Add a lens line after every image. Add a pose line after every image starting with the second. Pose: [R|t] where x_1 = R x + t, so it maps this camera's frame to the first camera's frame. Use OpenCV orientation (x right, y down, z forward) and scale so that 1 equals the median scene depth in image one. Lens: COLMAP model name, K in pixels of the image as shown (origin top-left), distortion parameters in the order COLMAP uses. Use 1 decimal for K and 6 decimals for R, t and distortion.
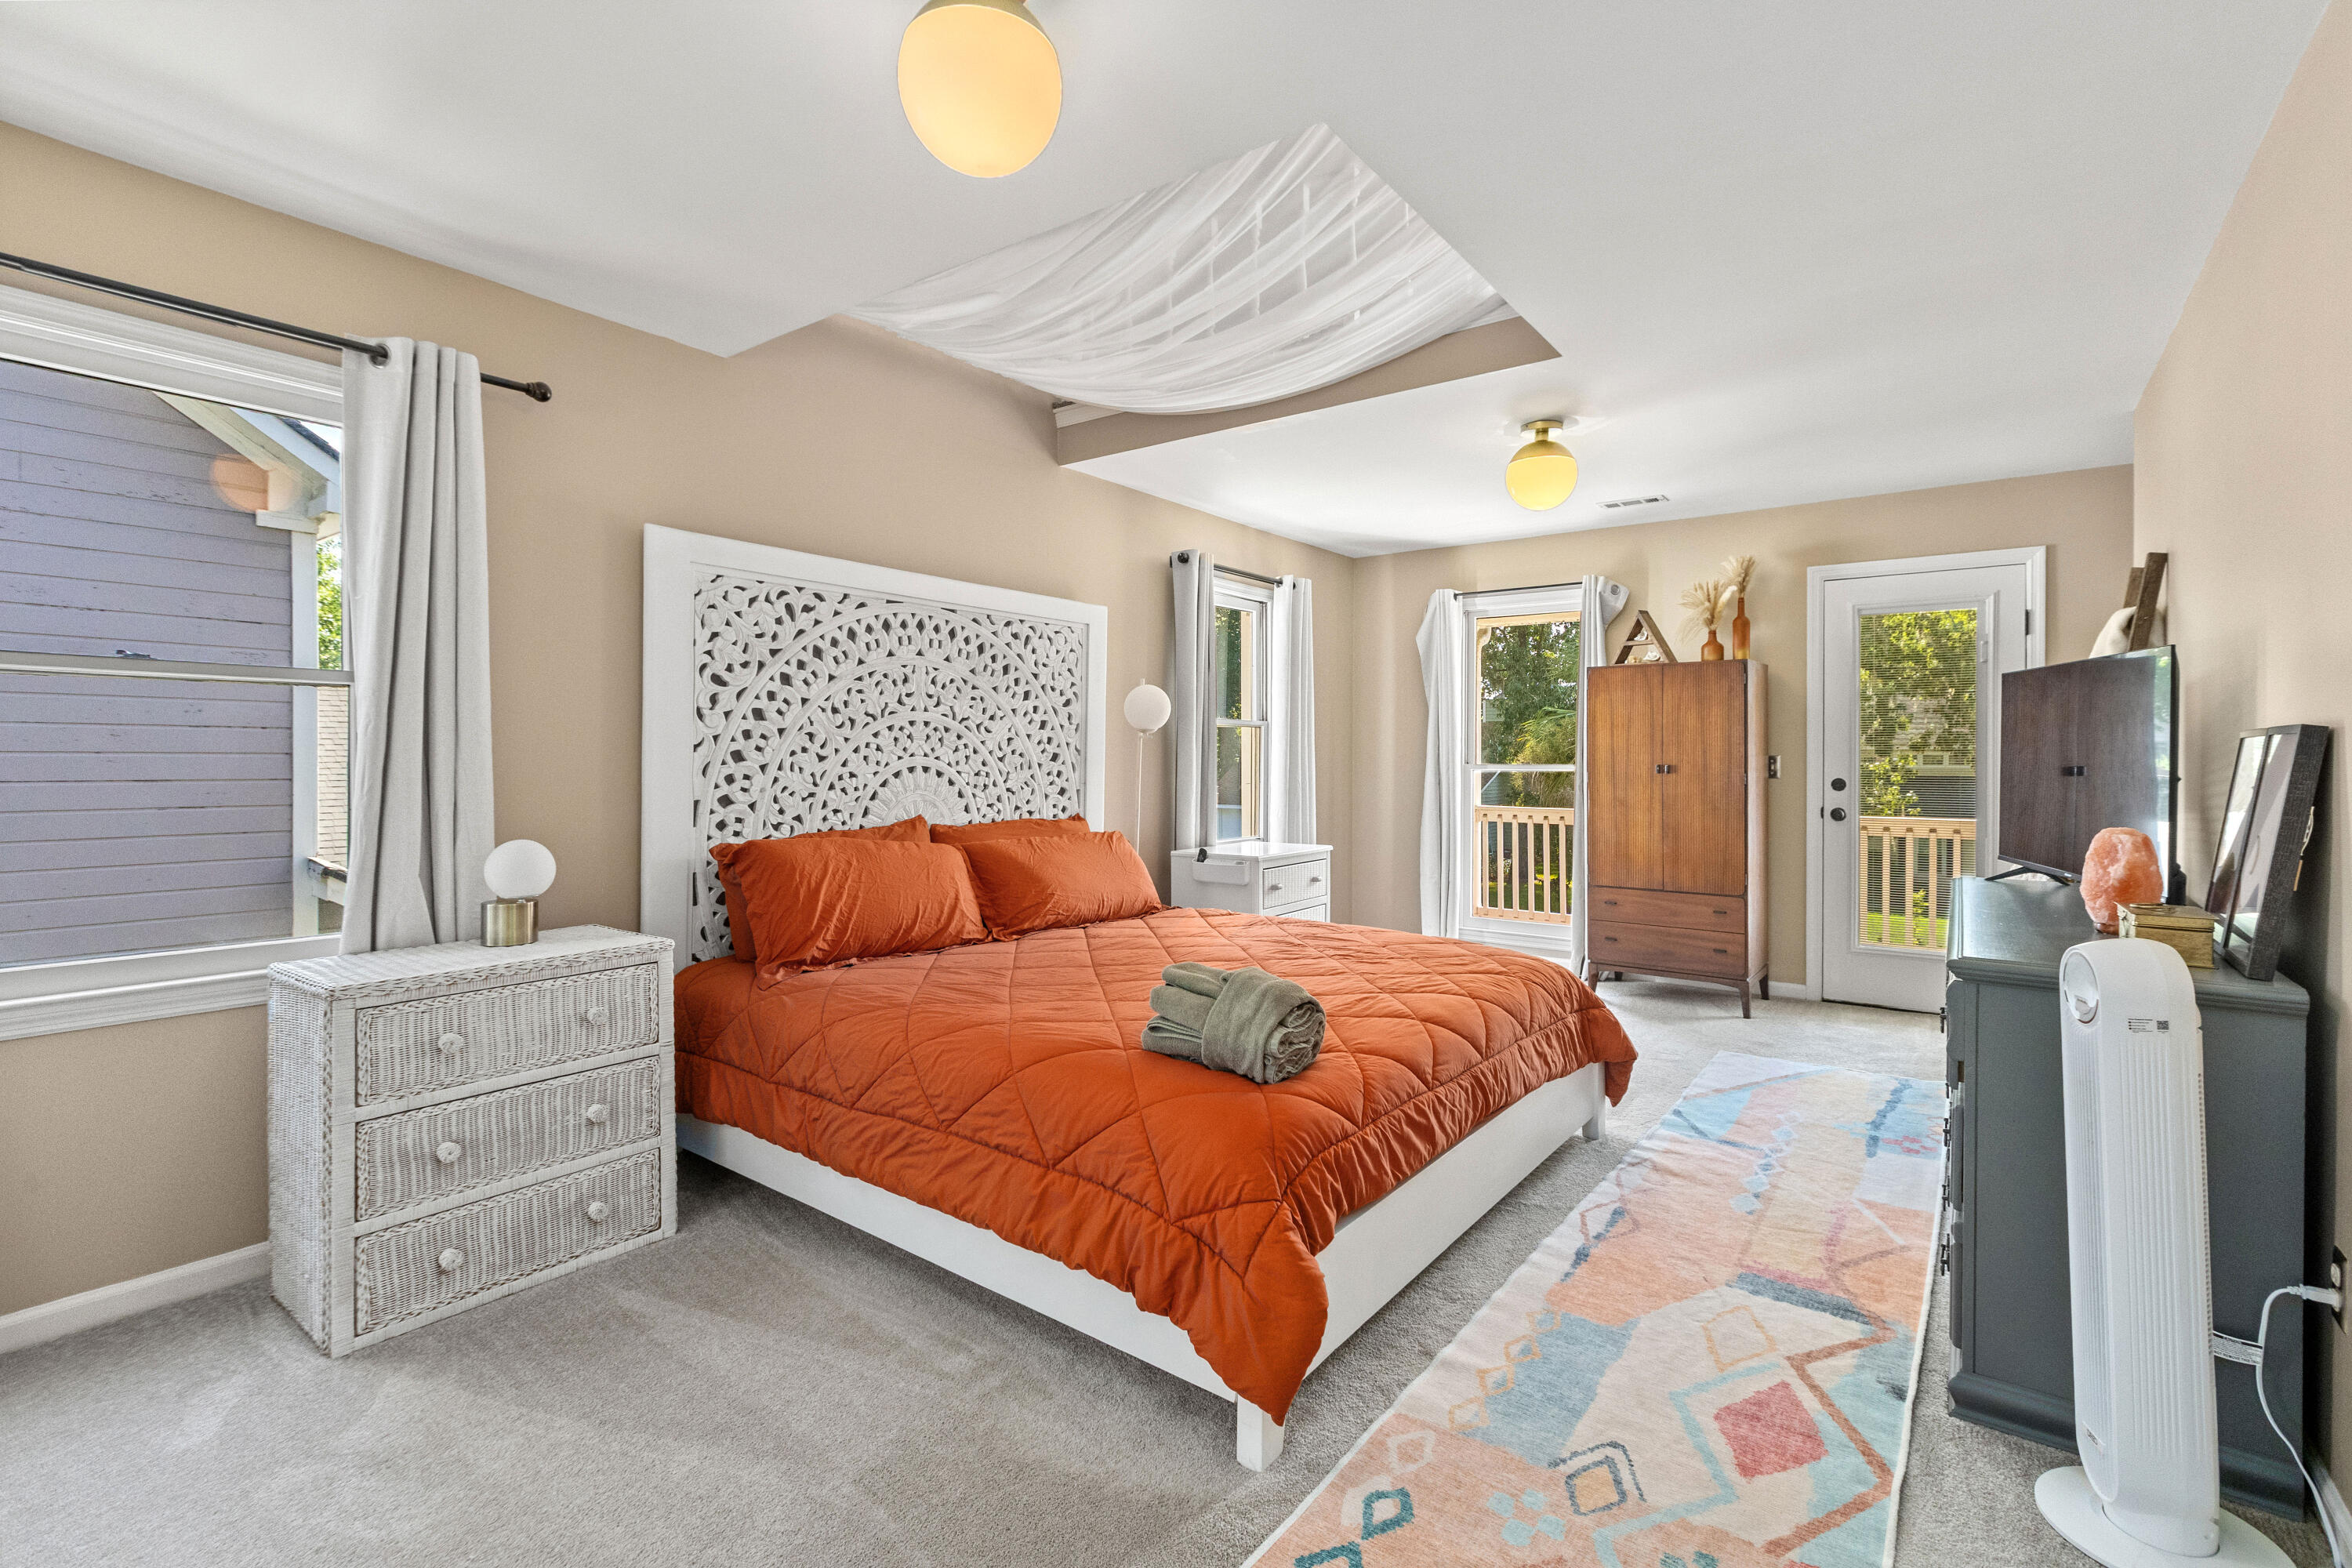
lens RADIAL K [[1062.5, 0, 1176.0], [0, 1062.5, 784.0], [0, 0, 1]] dist [-0.000282, 0.000024]
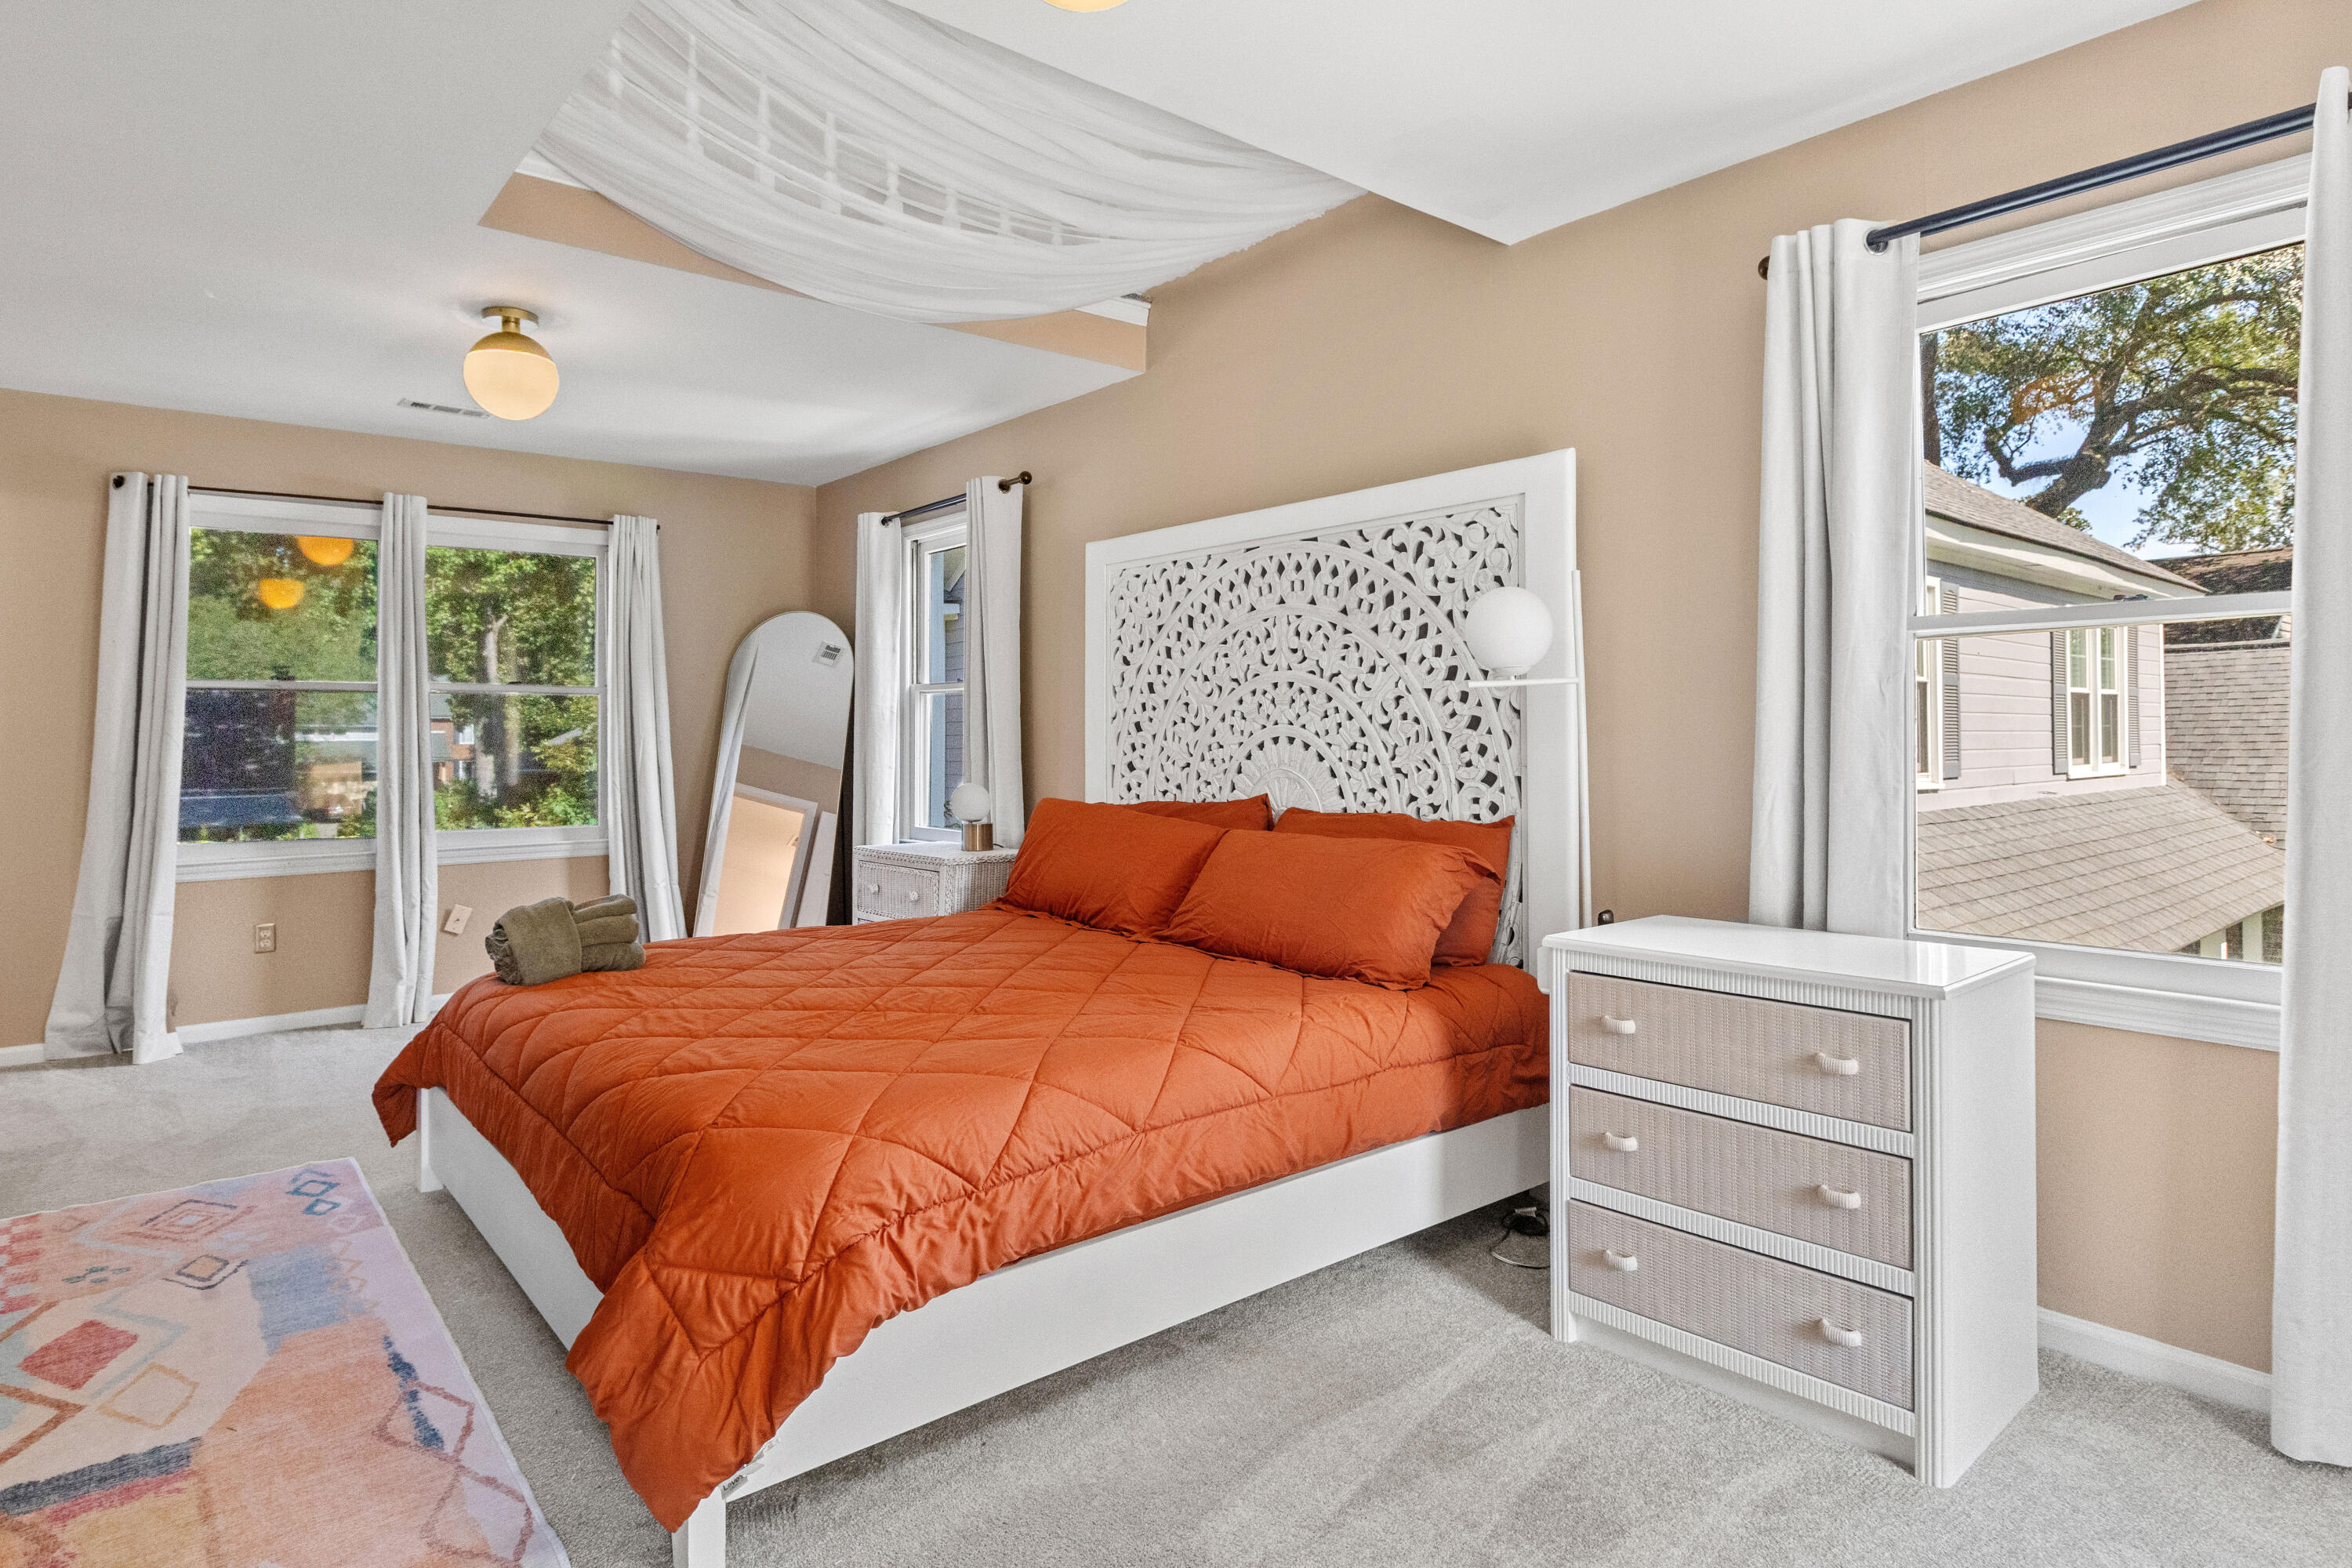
lens RADIAL K [[1292.9, 0, 1172.4], [0, 1292.9, 730.3], [0, 0, 1]] dist [-0.003027, -0.000001]
pose [[-0.230636, -0.003490, -0.973034, 0.773162], [-0.018906, 0.999821, 0.000895, -0.020929], [0.972856, 0.018602, -0.230660, 1.160931]]
